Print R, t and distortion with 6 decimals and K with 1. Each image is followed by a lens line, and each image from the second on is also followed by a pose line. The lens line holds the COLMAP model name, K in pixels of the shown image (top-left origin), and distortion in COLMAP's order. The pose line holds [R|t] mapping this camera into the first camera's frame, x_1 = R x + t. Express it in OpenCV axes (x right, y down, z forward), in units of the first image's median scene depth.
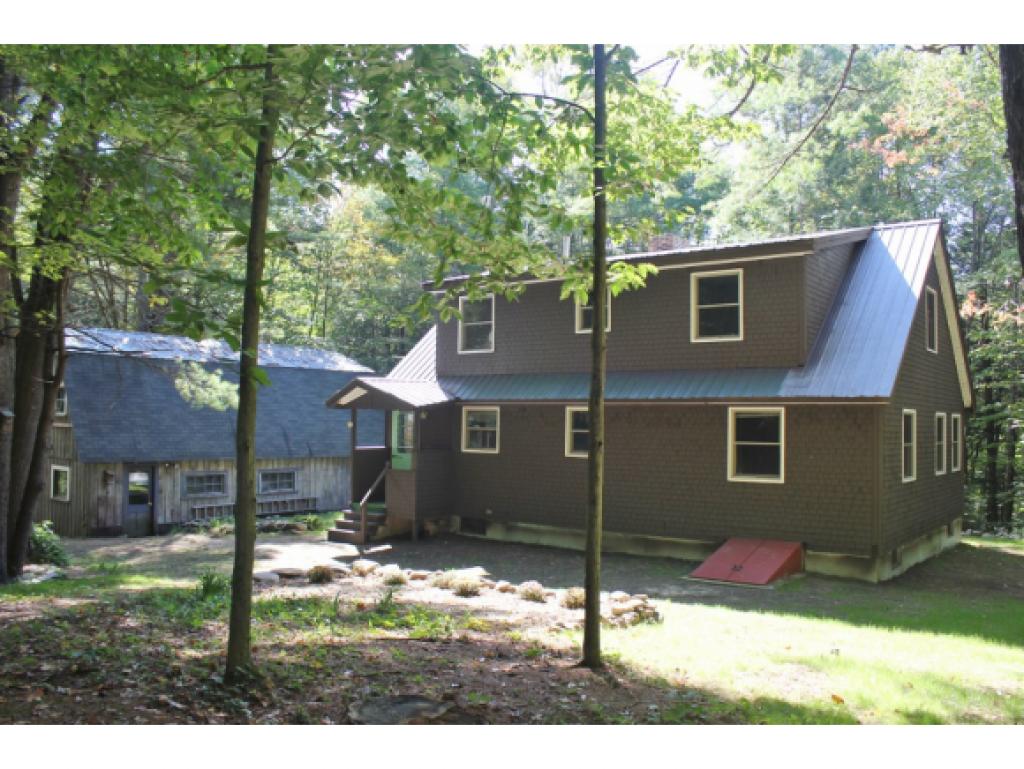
lens RADIAL K [[850.9, 0, 512.0], [0, 850.9, 384.5], [0, 0, 1]] dist [-0.157384, 0.148790]
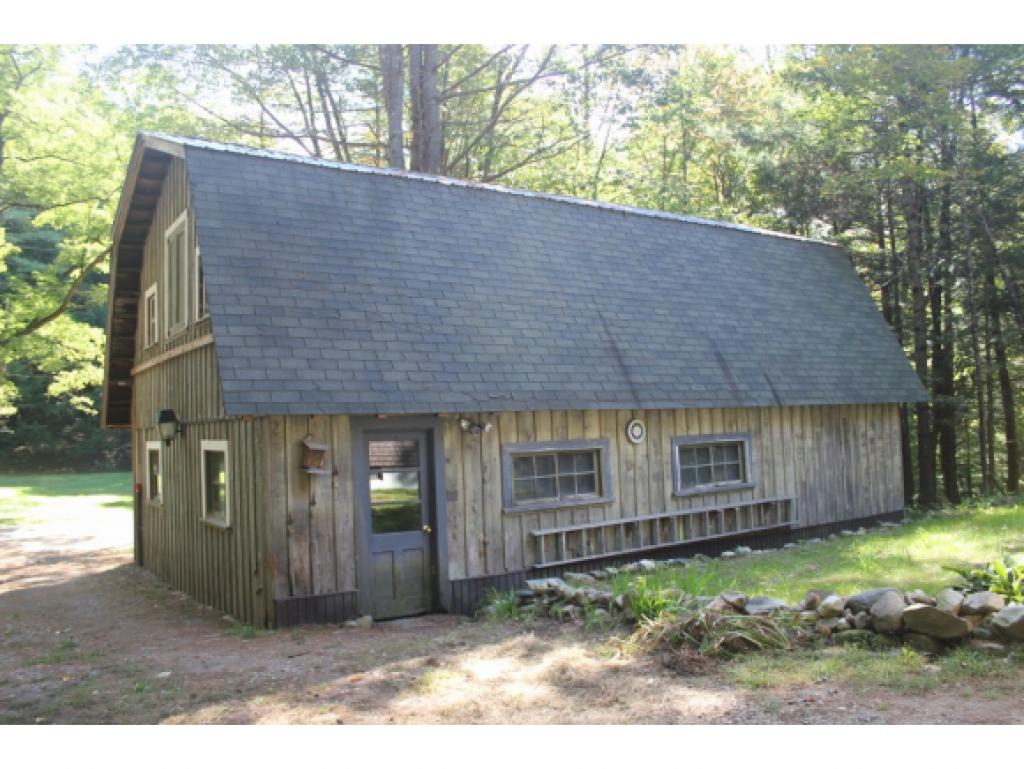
lens RADIAL K [[850.9, 0, 512.0], [0, 850.9, 384.5], [0, 0, 1]] dist [-0.157384, 0.148790]
pose [[0.950735, -0.064030, -0.303319, -0.351959], [0.061561, 0.997946, -0.017706, 0.110632], [0.303830, -0.001839, 0.952725, 0.813216]]
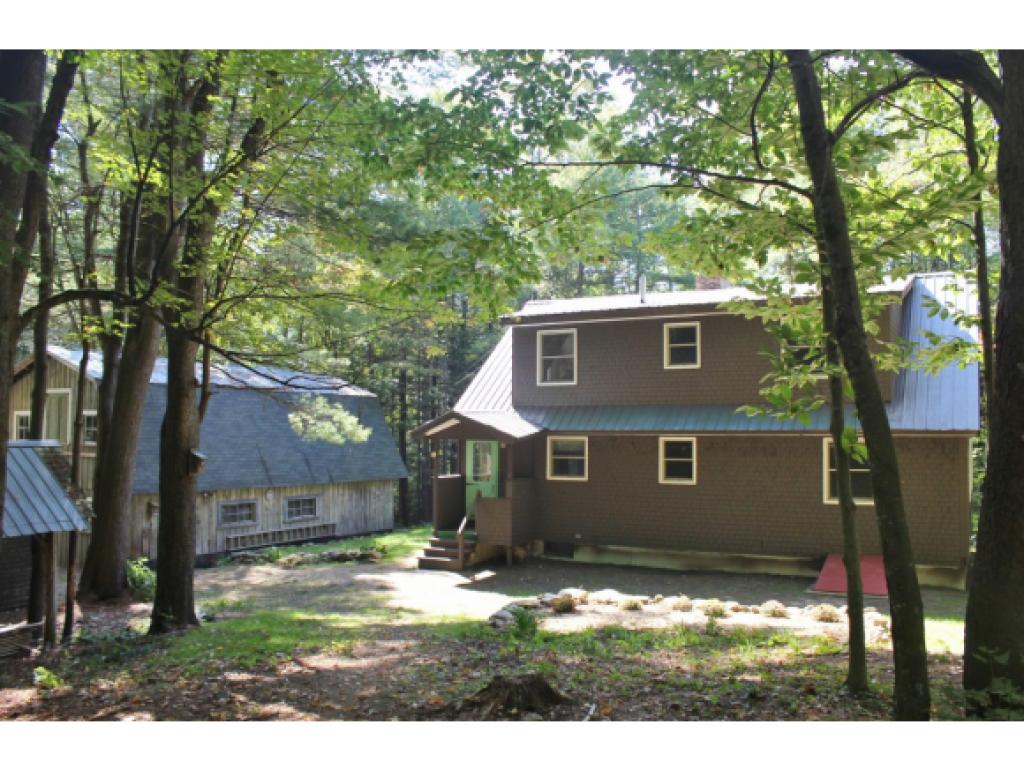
lens RADIAL K [[850.9, 0, 512.0], [0, 850.9, 384.5], [0, 0, 1]] dist [-0.157384, 0.148790]
pose [[0.989478, 0.001208, 0.144675, -0.254456], [0.001125, 0.999871, -0.016038, -0.021672], [-0.144676, 0.016032, 0.989349, -0.035153]]
